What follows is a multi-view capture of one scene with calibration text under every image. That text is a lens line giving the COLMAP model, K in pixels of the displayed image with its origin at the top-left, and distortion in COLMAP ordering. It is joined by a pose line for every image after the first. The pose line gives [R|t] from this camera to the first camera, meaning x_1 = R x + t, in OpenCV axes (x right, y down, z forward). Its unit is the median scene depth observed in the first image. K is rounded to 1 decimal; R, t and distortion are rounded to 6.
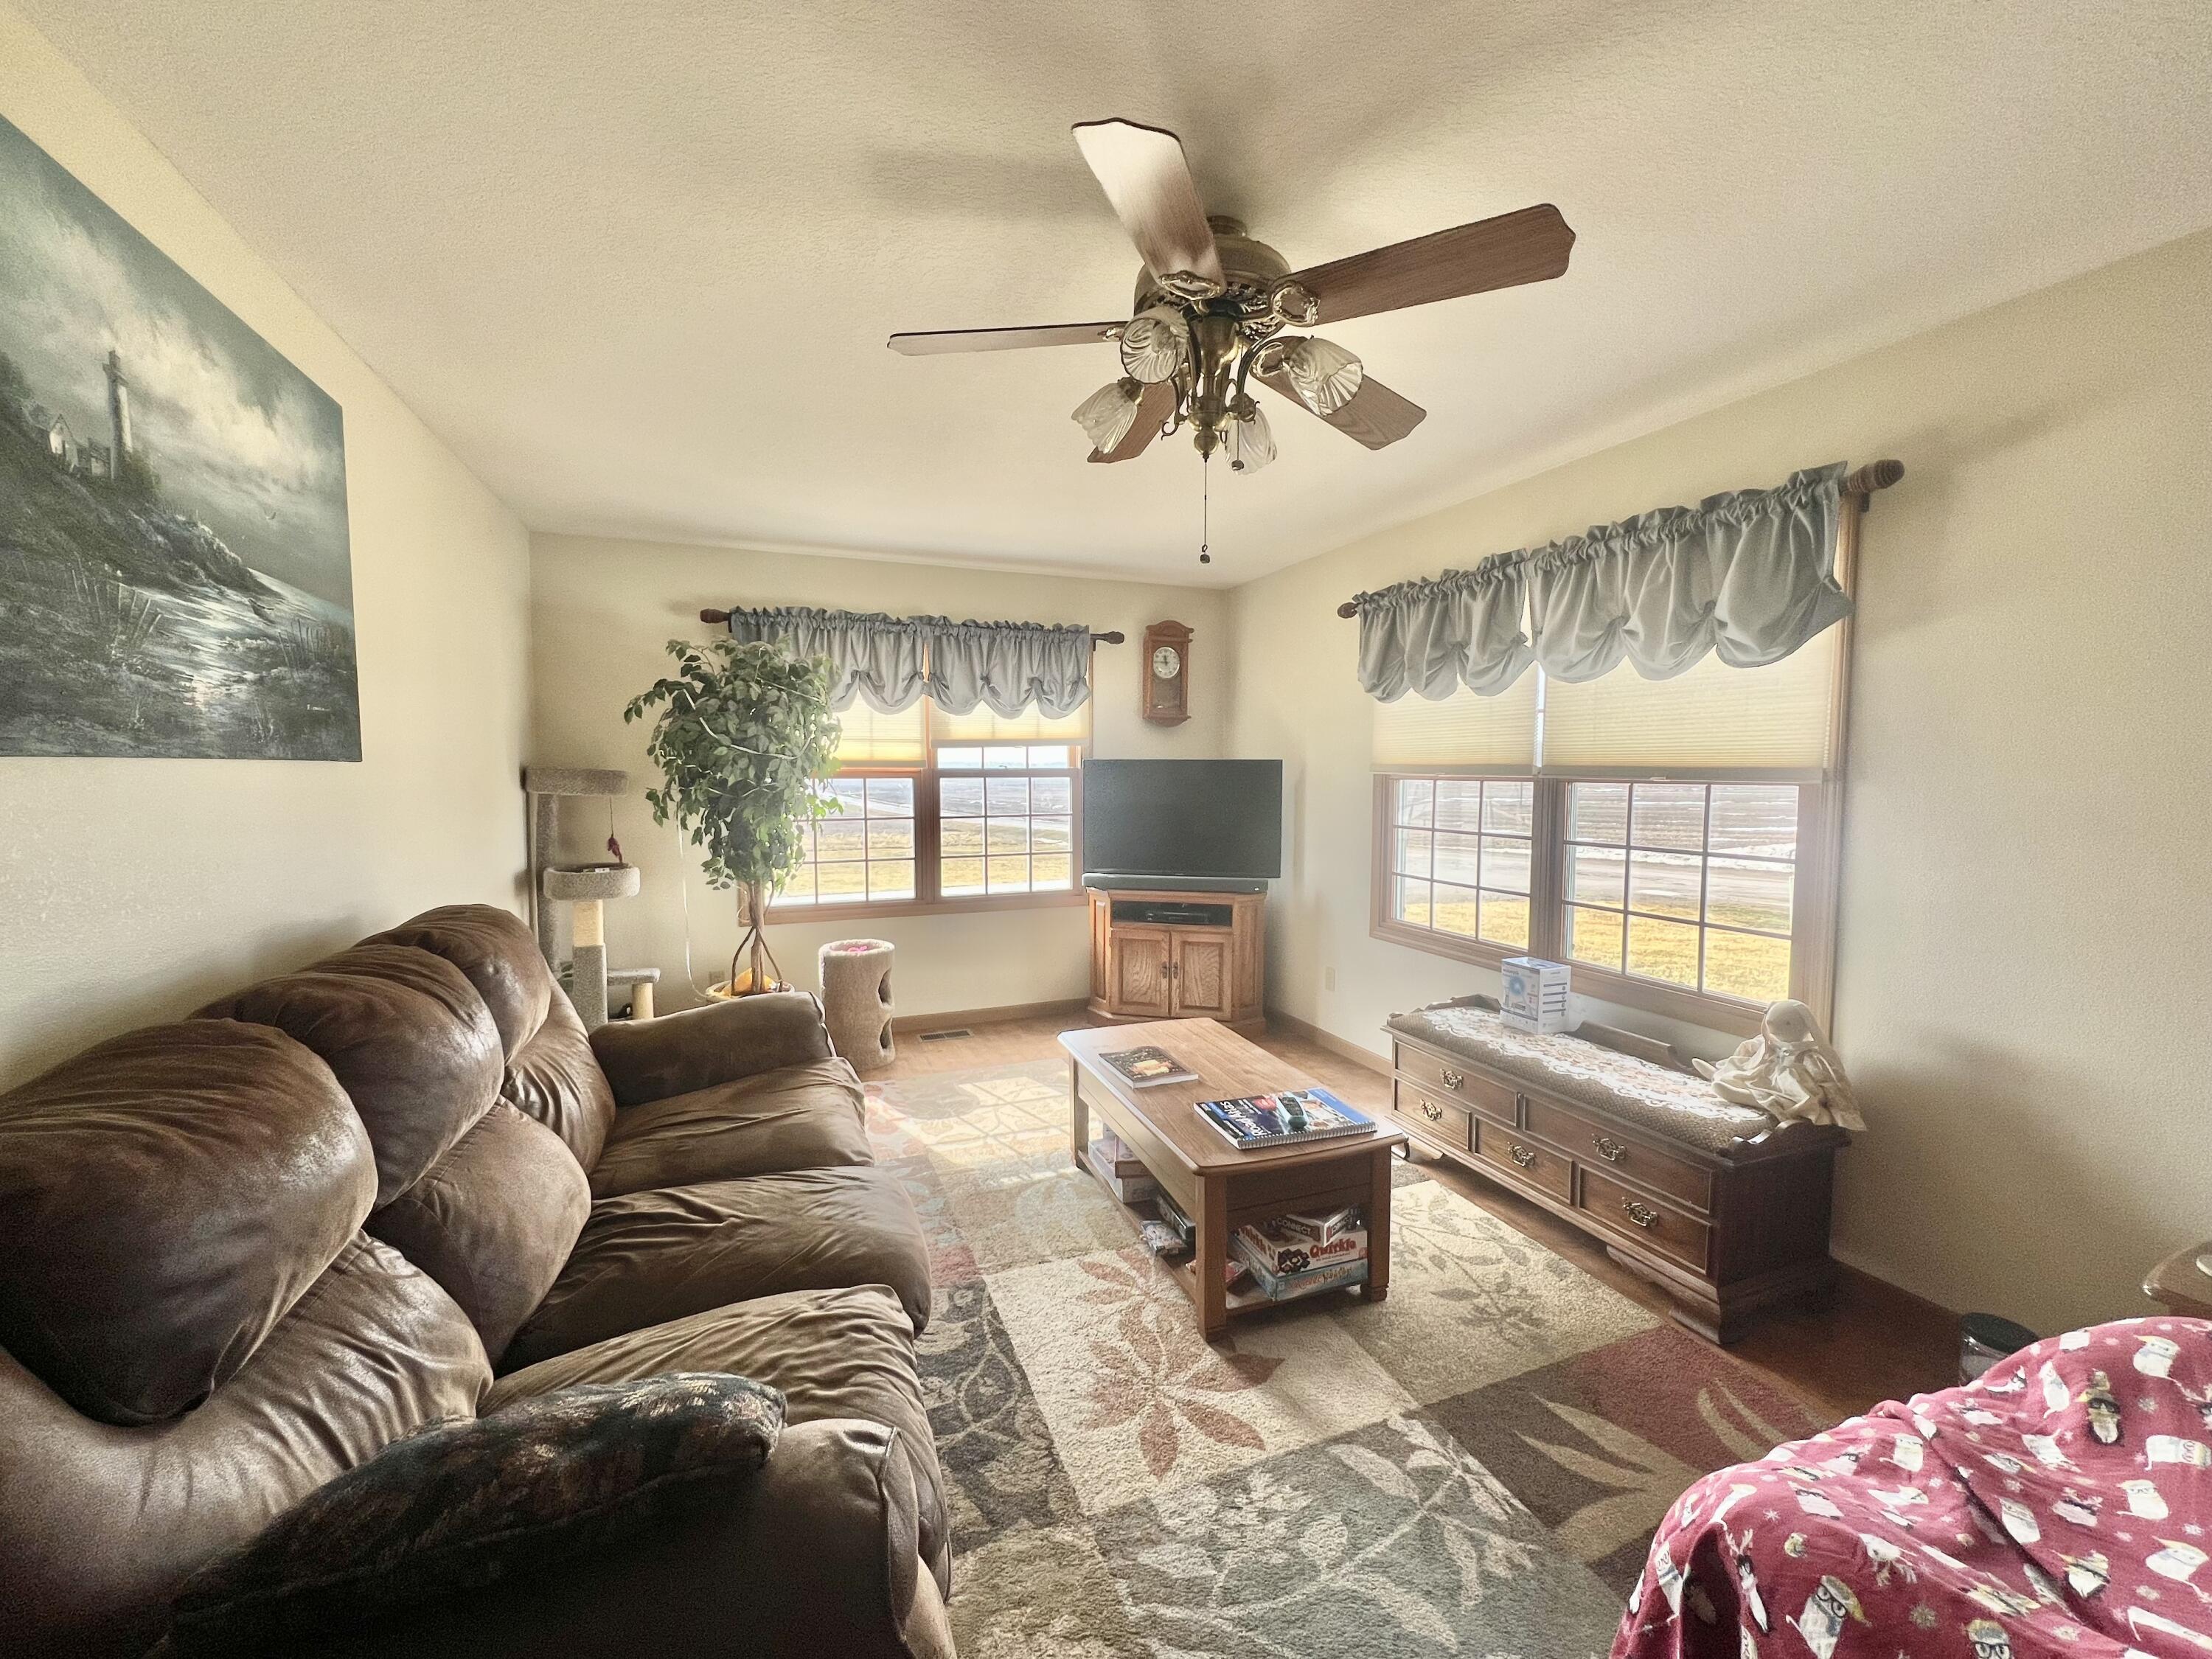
lens RADIAL K [[884.2, 0, 1105.9], [0, 884.2, 831.2], [0, 0, 1]] dist [-0.001375, -0.000344]
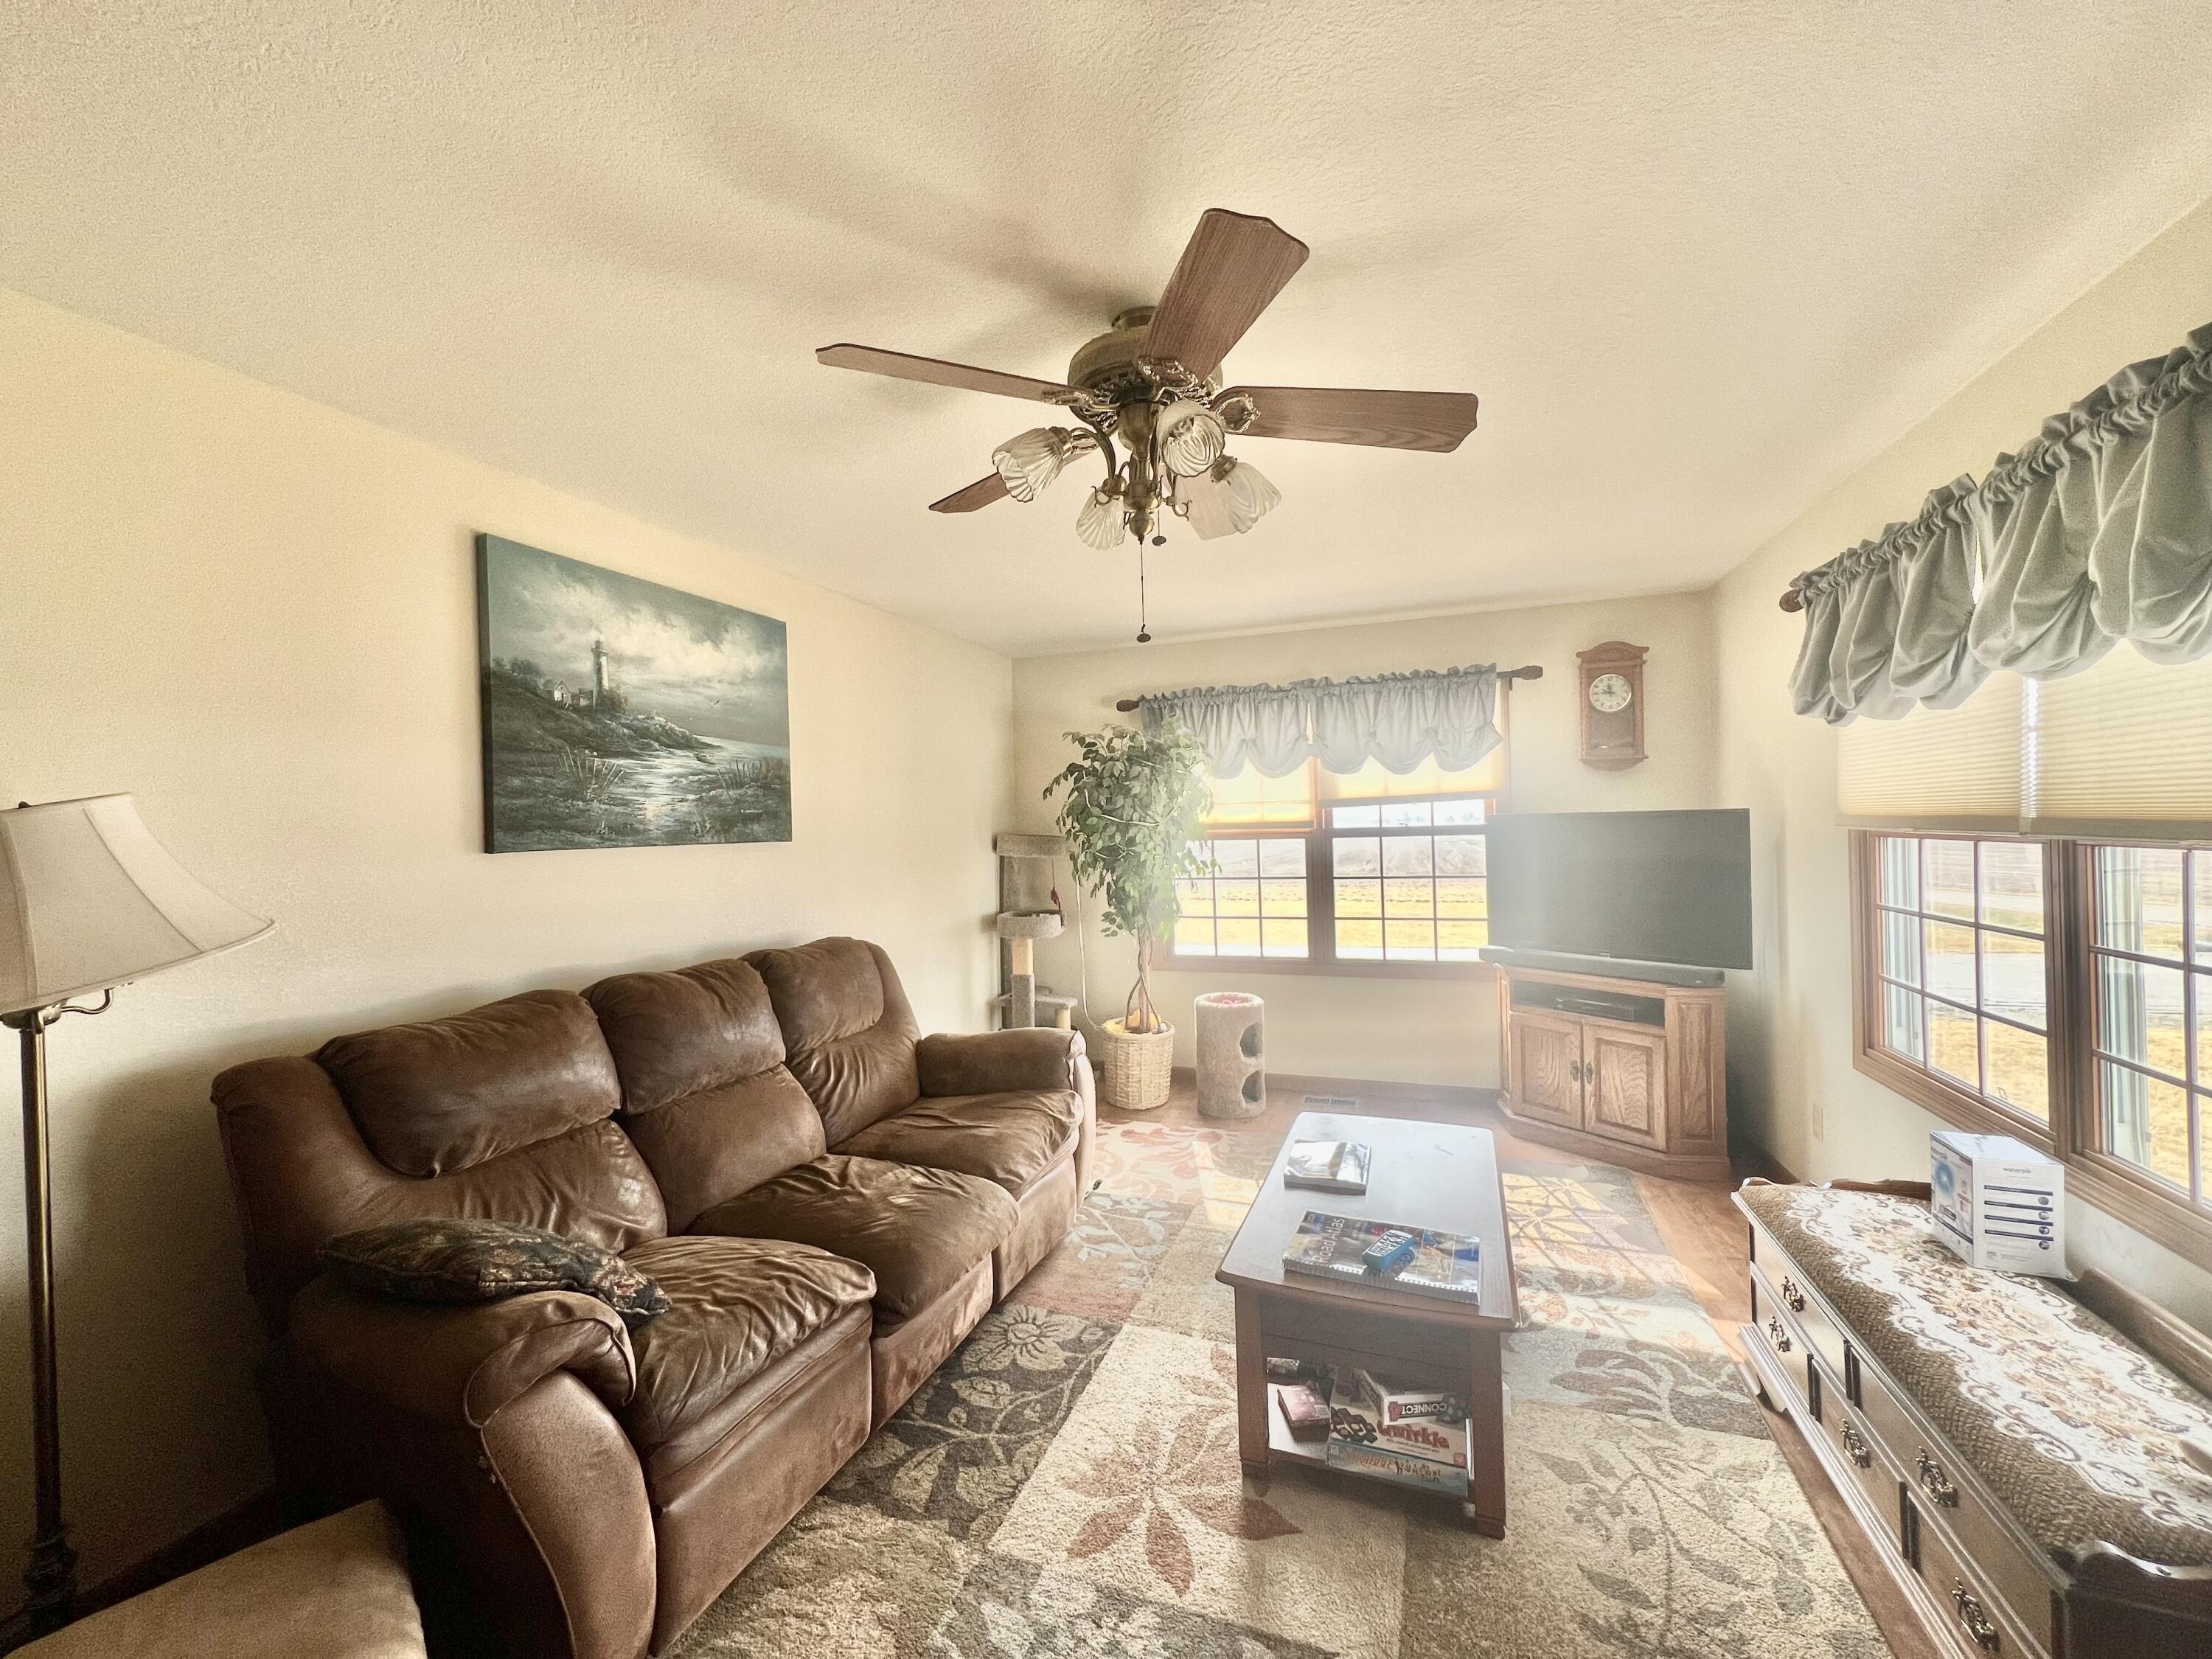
lens RADIAL K [[884.2, 0, 1097.8], [0, 884.2, 831.3], [0, 0, 1]] dist [-0.001375, -0.000344]
pose [[0.743464, -0.015486, -0.668597, 0.559888], [-0.020915, 0.998704, -0.046389, -0.031856], [0.668449, 0.048473, 0.742177, 0.175730]]
